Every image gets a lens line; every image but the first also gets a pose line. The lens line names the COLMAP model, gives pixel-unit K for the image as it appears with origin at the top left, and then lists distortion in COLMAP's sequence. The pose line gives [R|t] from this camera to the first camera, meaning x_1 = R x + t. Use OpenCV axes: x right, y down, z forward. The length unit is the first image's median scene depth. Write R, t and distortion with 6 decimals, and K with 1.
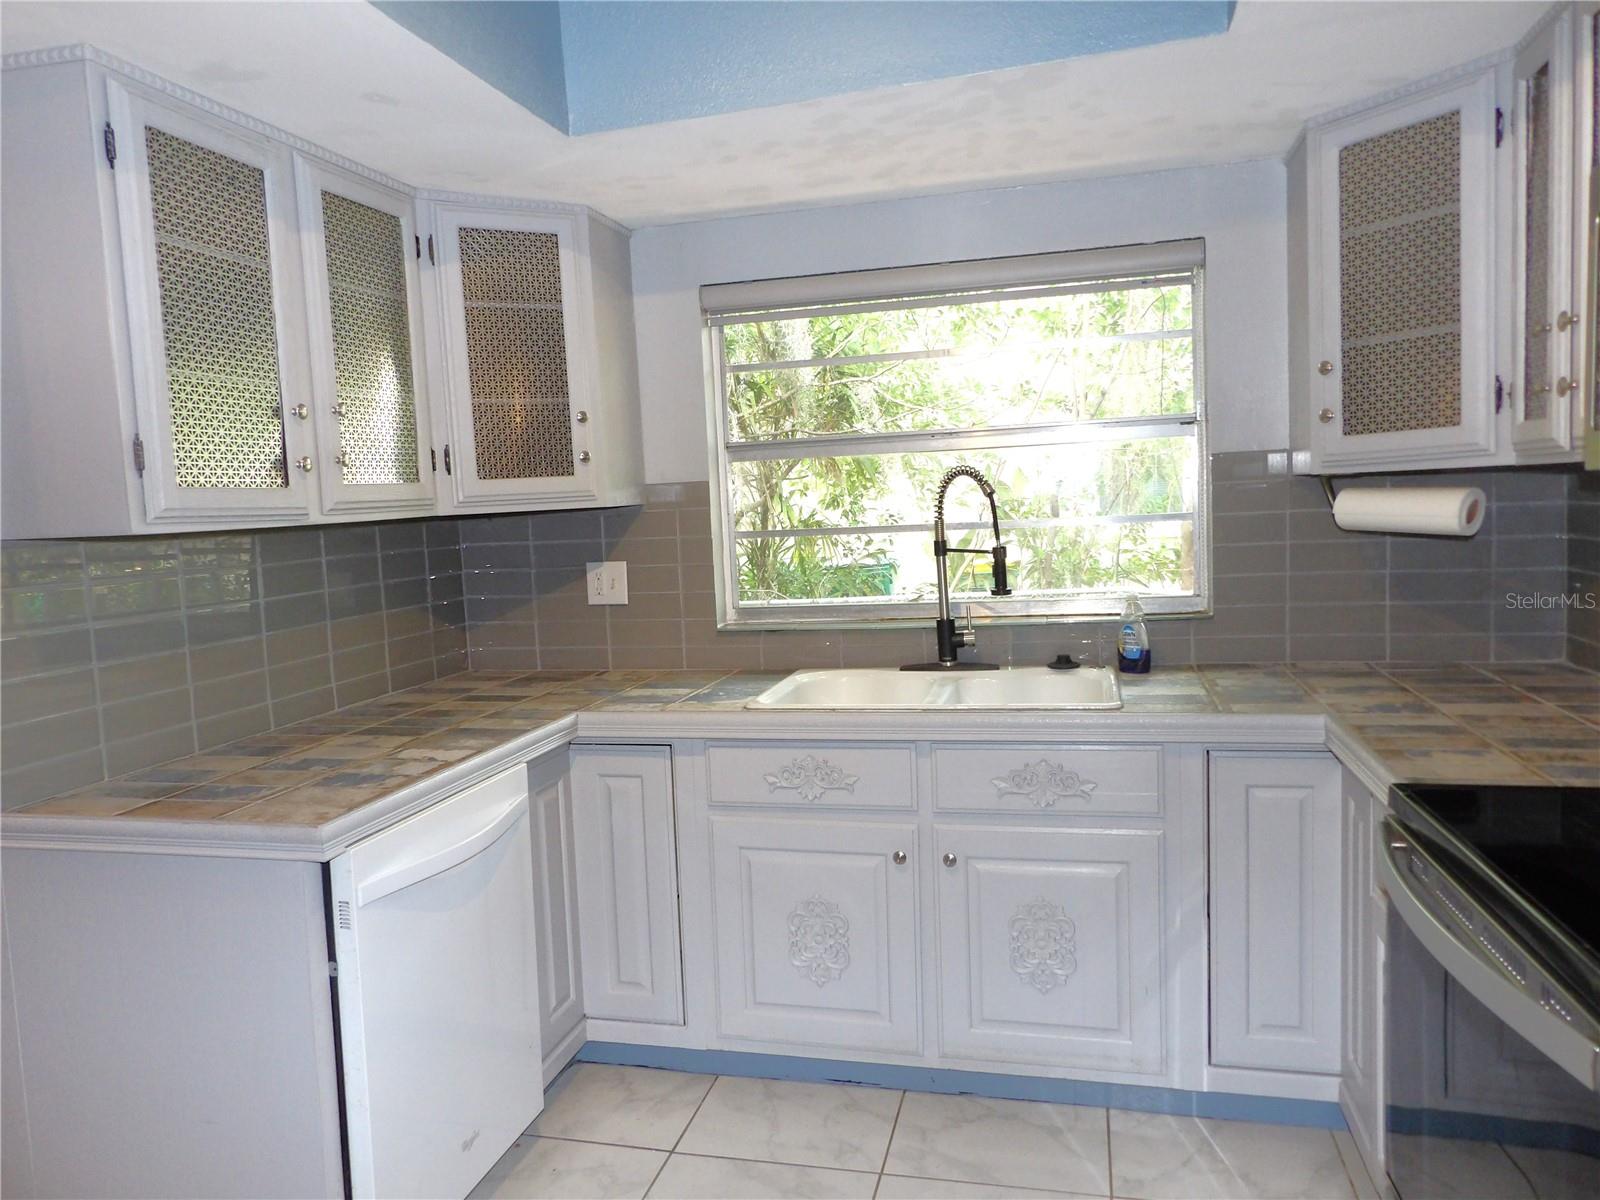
lens RADIAL K [[1134.2, 0, 790.9], [0, 1134.2, 600.1], [0, 0, 1]] dist [-0.023928, 0.038182]
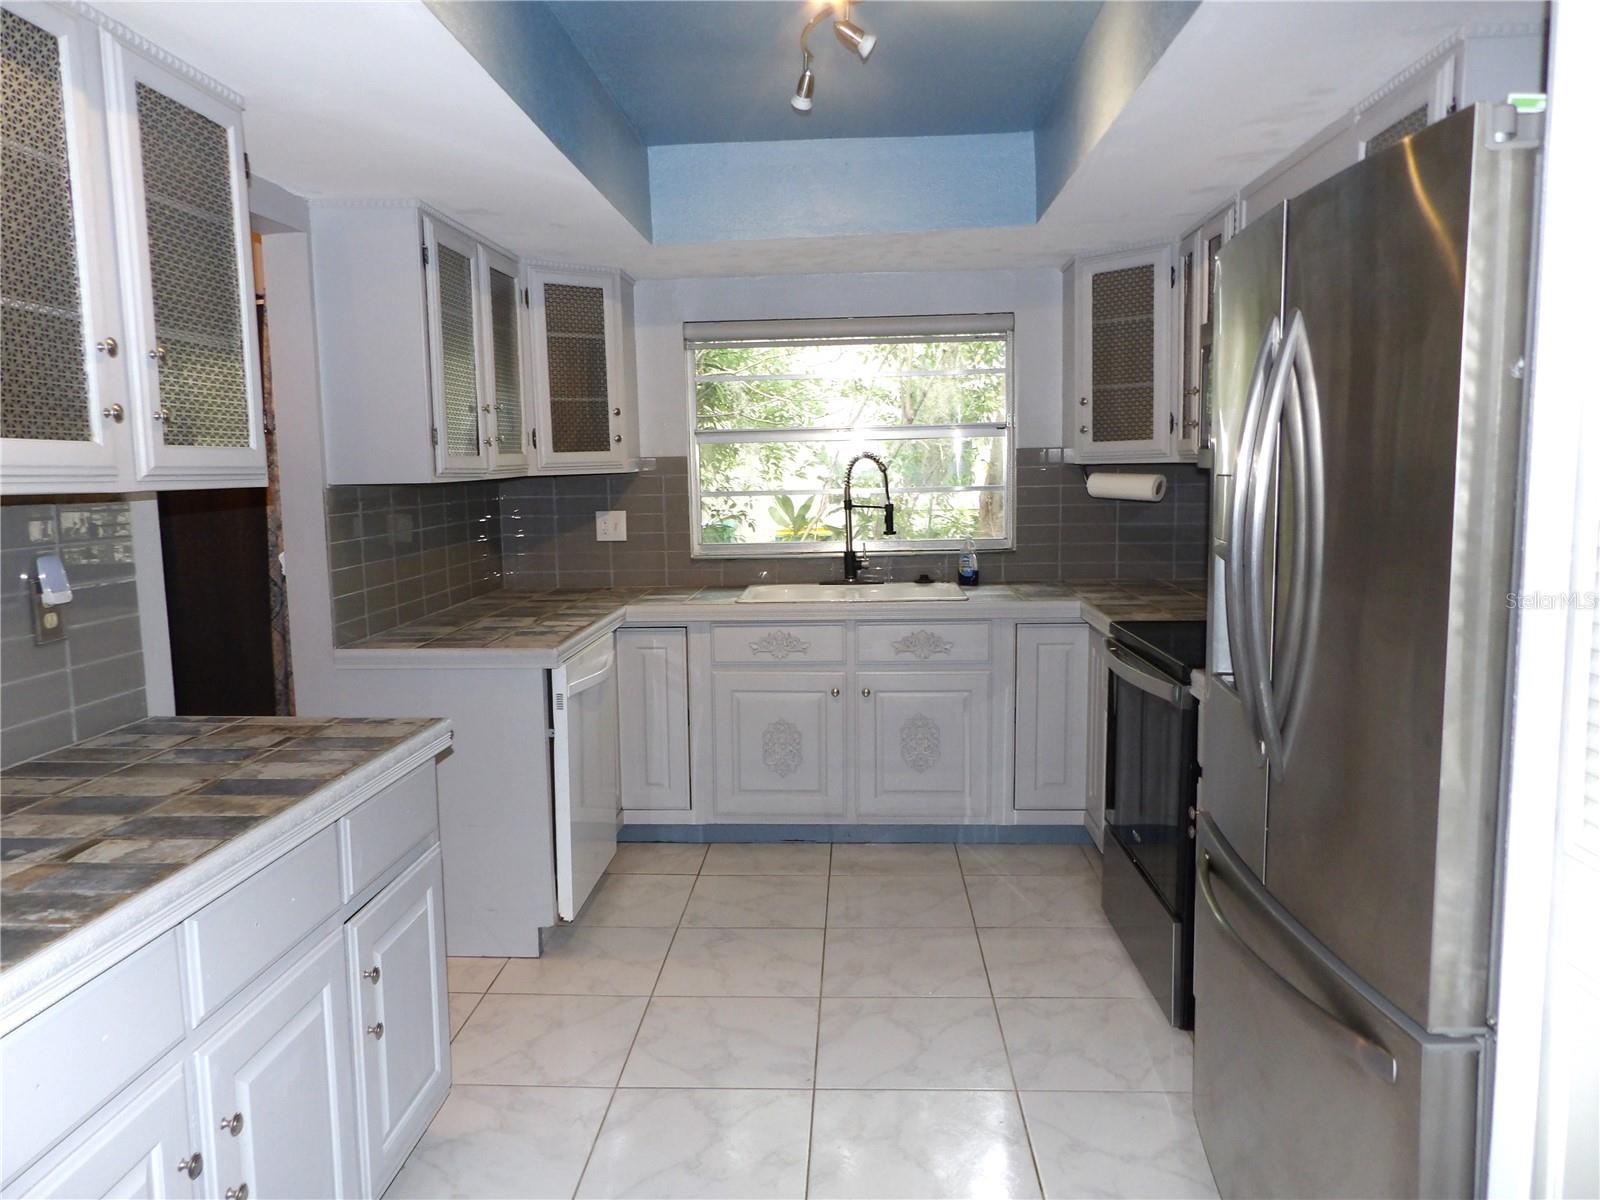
lens RADIAL K [[1134.2, 0, 790.6], [0, 1134.2, 593.6], [0, 0, 1]] dist [-0.023928, 0.038182]
pose [[0.982356, 0.004931, 0.186954, -0.251008], [-0.008656, 0.999780, 0.019113, 0.049844], [-0.186818, -0.020394, 0.982183, -0.541381]]
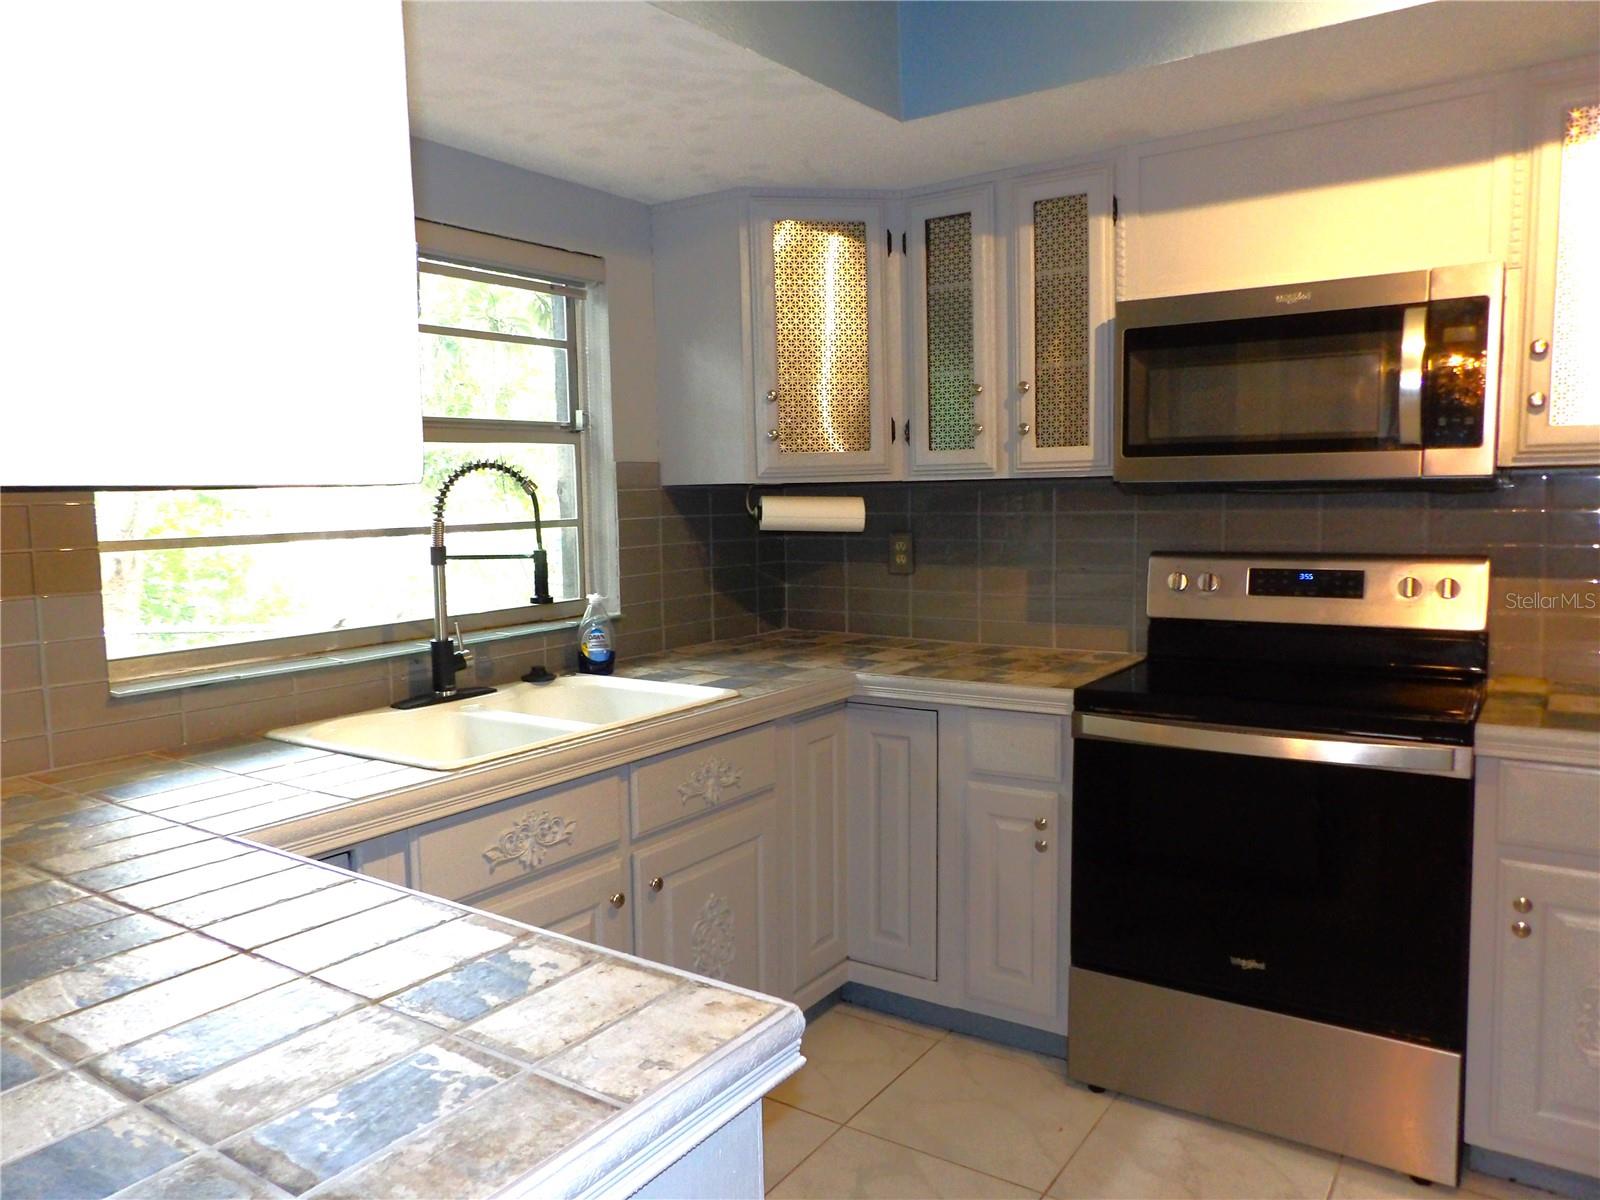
lens RADIAL K [[1134.2, 0, 785.7], [0, 1134.2, 604.6], [0, 0, 1]] dist [-0.023928, 0.038182]
pose [[0.359976, -0.055329, 0.931320, -0.600362], [0.082164, 0.996241, 0.027428, -0.012698], [-0.929337, 0.066647, 0.363169, 0.497597]]
